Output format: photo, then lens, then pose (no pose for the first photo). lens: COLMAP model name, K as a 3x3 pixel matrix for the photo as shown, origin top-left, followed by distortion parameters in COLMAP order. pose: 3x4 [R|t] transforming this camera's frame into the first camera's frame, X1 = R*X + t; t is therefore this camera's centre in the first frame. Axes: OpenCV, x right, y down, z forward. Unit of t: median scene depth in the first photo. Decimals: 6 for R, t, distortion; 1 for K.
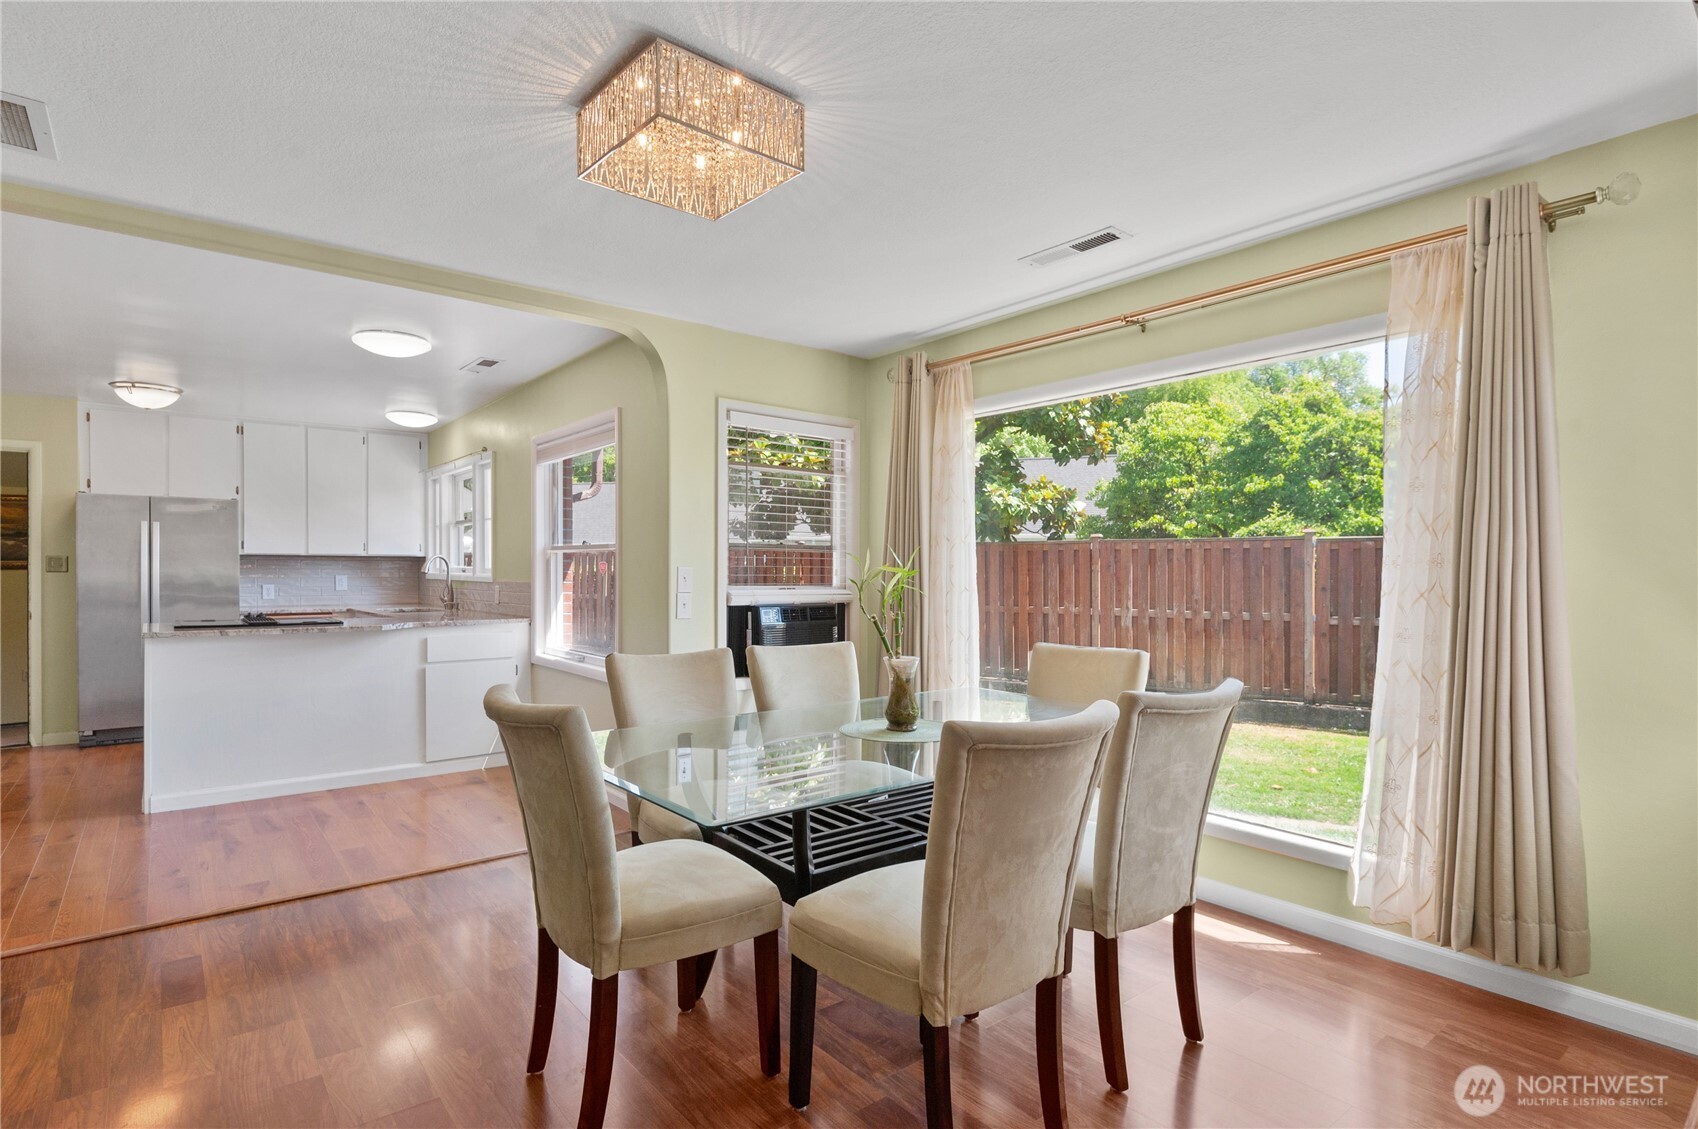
lens RADIAL K [[842.7, 0, 833.9], [0, 842.7, 576.1], [0, 0, 1]] dist [0.000133, -0.000098]
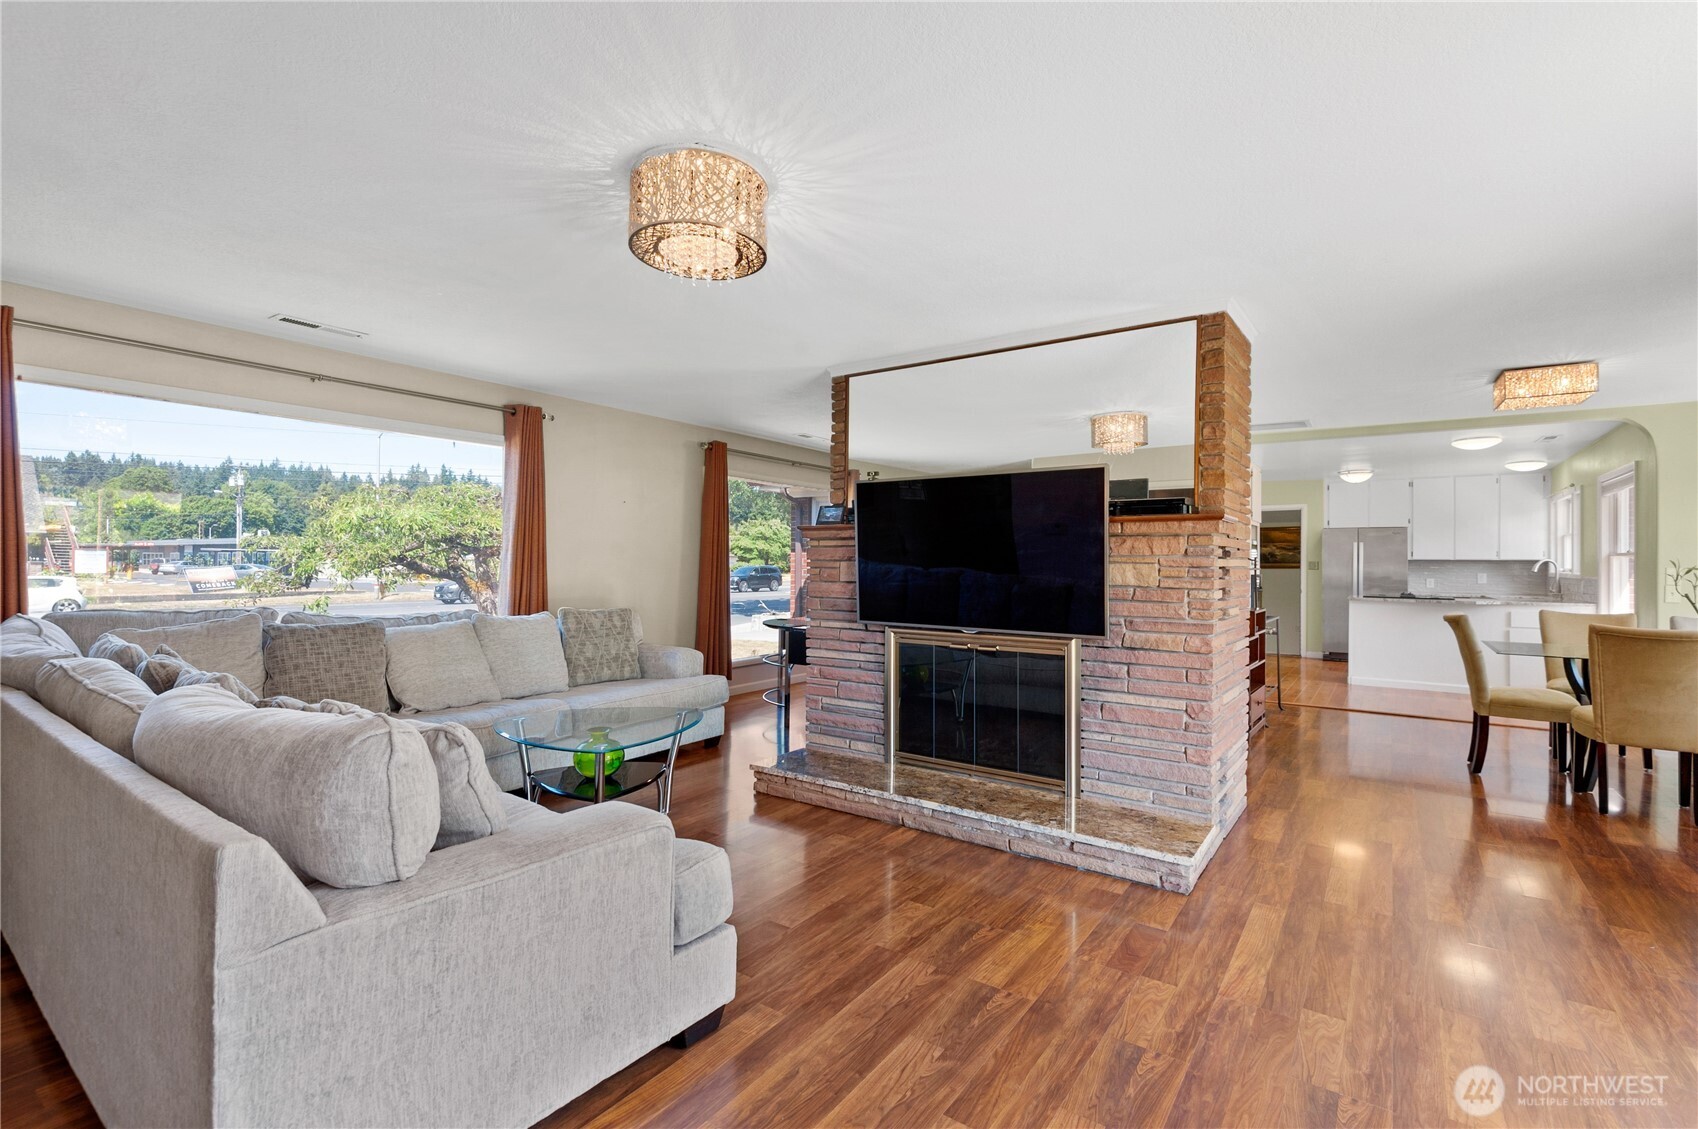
lens RADIAL K [[772.3, 0, 839.5], [0, 772.3, 568.5], [0, 0, 1]] dist [-0.000980, -0.000752]
pose [[0.269150, 0.001943, -0.963096, 0.463019], [-0.013196, 0.999912, -0.001671, 0.008549], [0.963008, 0.013159, 0.269152, -0.494747]]
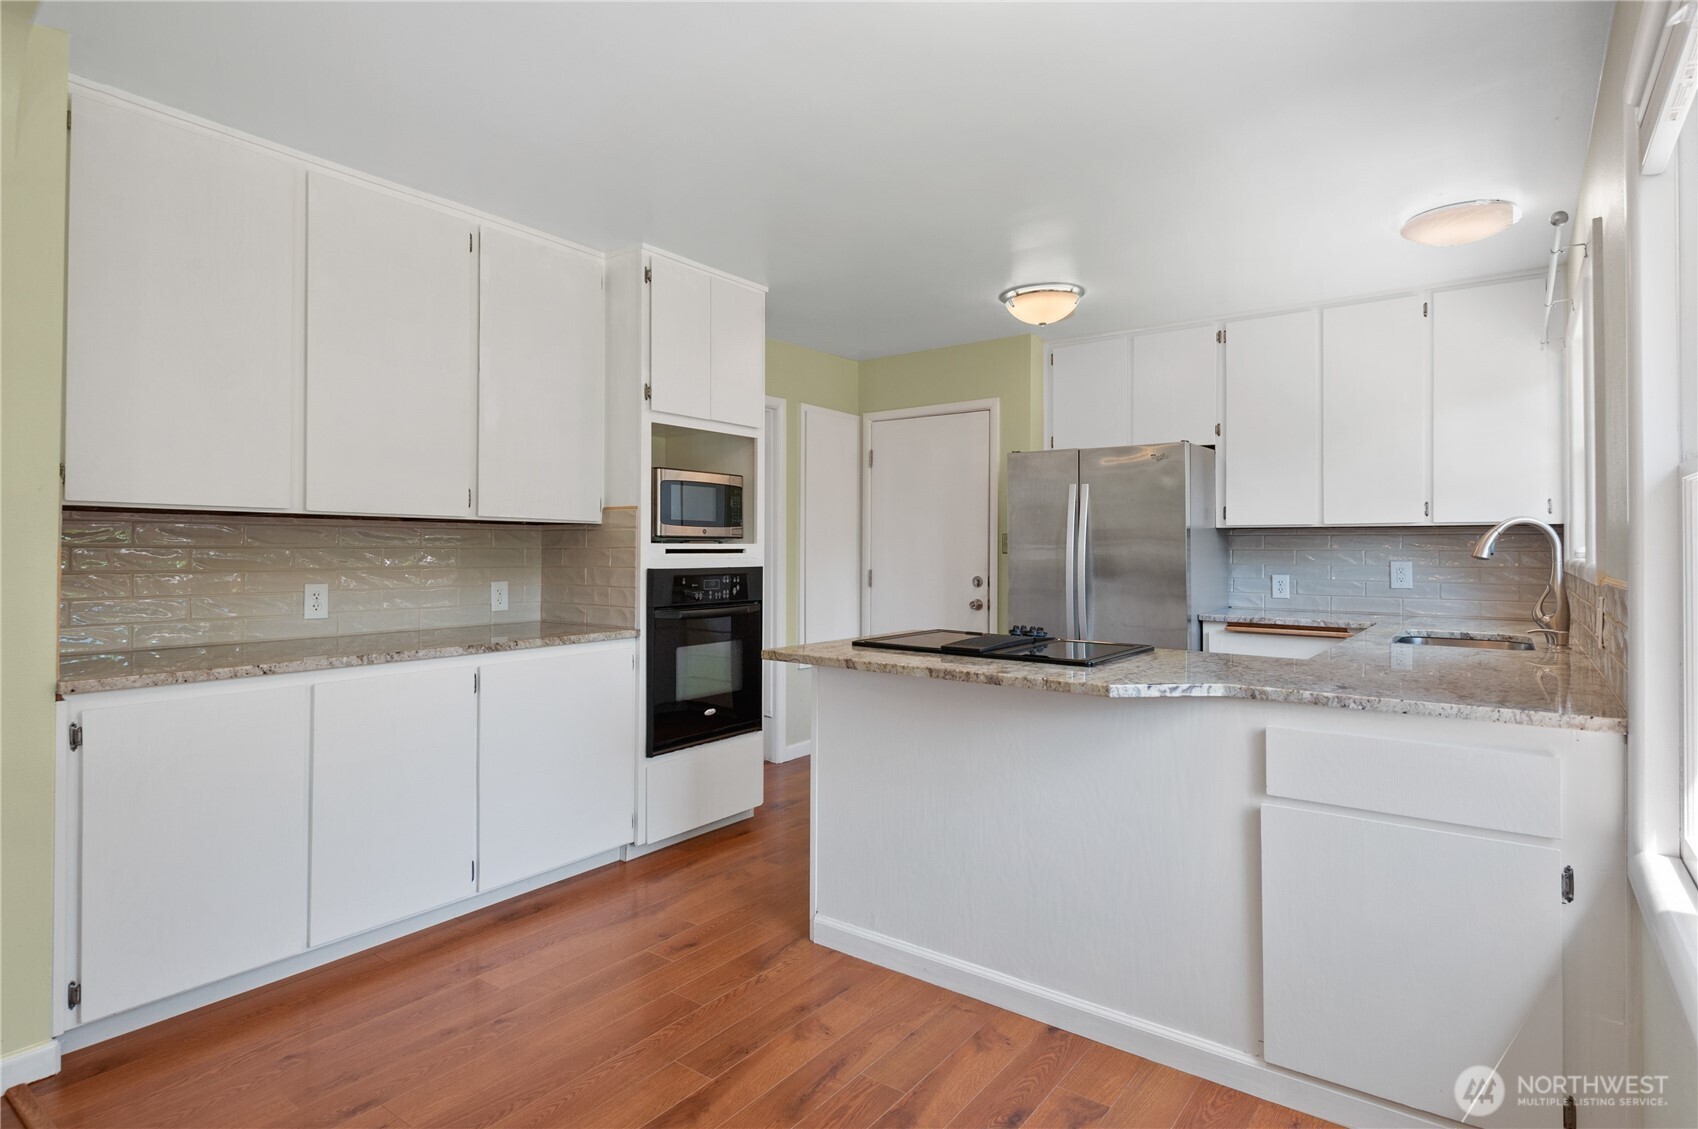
lens RADIAL K [[888.2, 0, 836.2], [0, 888.2, 558.5], [0, 0, 1]] dist [0.004772, 0.000450]
pose [[0.251742, 0.008103, -0.967761, -0.117123], [-0.012256, 0.999911, 0.005184, -0.001700], [0.967717, 0.010556, 0.251819, 0.562903]]
